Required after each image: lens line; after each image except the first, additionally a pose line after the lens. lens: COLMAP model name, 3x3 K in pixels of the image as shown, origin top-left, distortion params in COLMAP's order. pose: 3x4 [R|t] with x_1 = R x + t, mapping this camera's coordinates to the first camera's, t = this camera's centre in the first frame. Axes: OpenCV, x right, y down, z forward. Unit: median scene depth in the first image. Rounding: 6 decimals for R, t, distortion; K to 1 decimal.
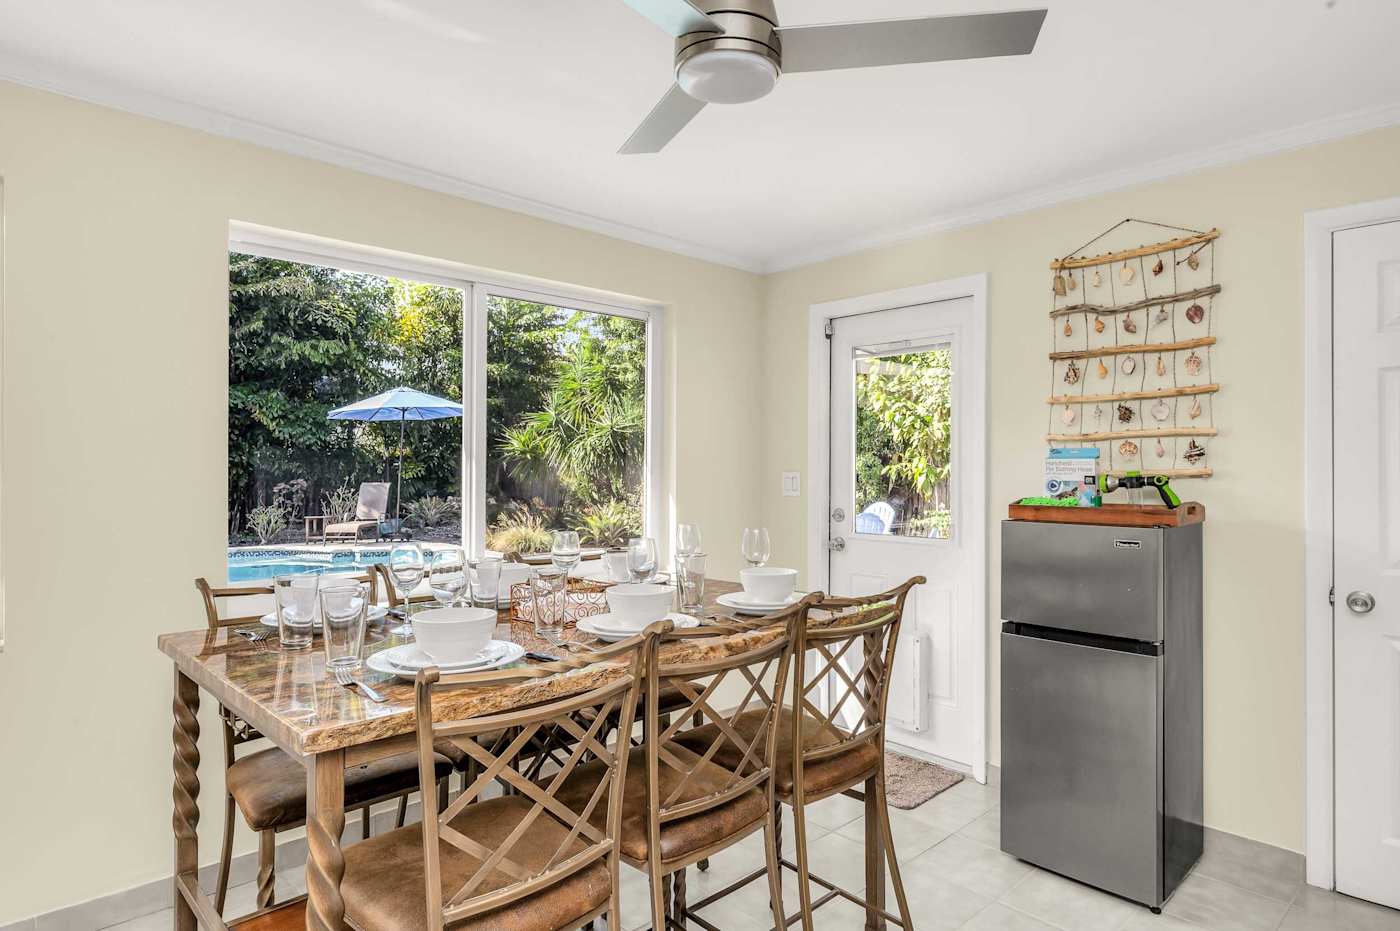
lens RADIAL K [[815.3, 0, 701.6], [0, 815.3, 459.9], [0, 0, 1]] dist [-0.004623, -0.000120]
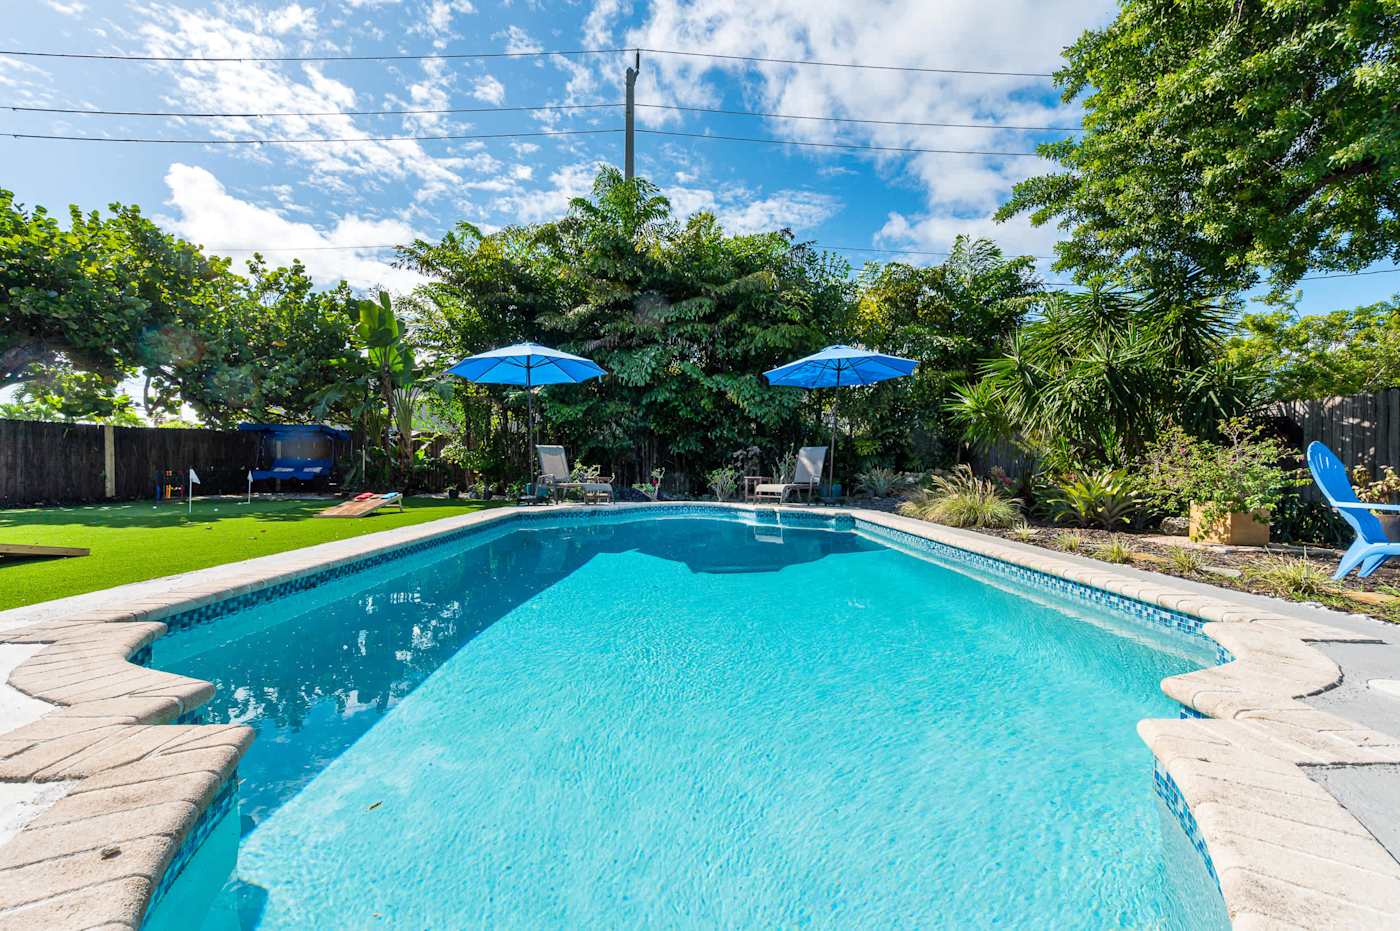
lens RADIAL K [[547.4, 0, 691.2], [0, 547.4, 468.7], [0, 0, 1]] dist [0.000128, 0.000225]
pose [[0.738286, 0.002853, -0.674482, -0.054985], [-0.000234, 0.999992, 0.003973, 0.051064], [0.674488, -0.002775, 0.738281, 0.392735]]
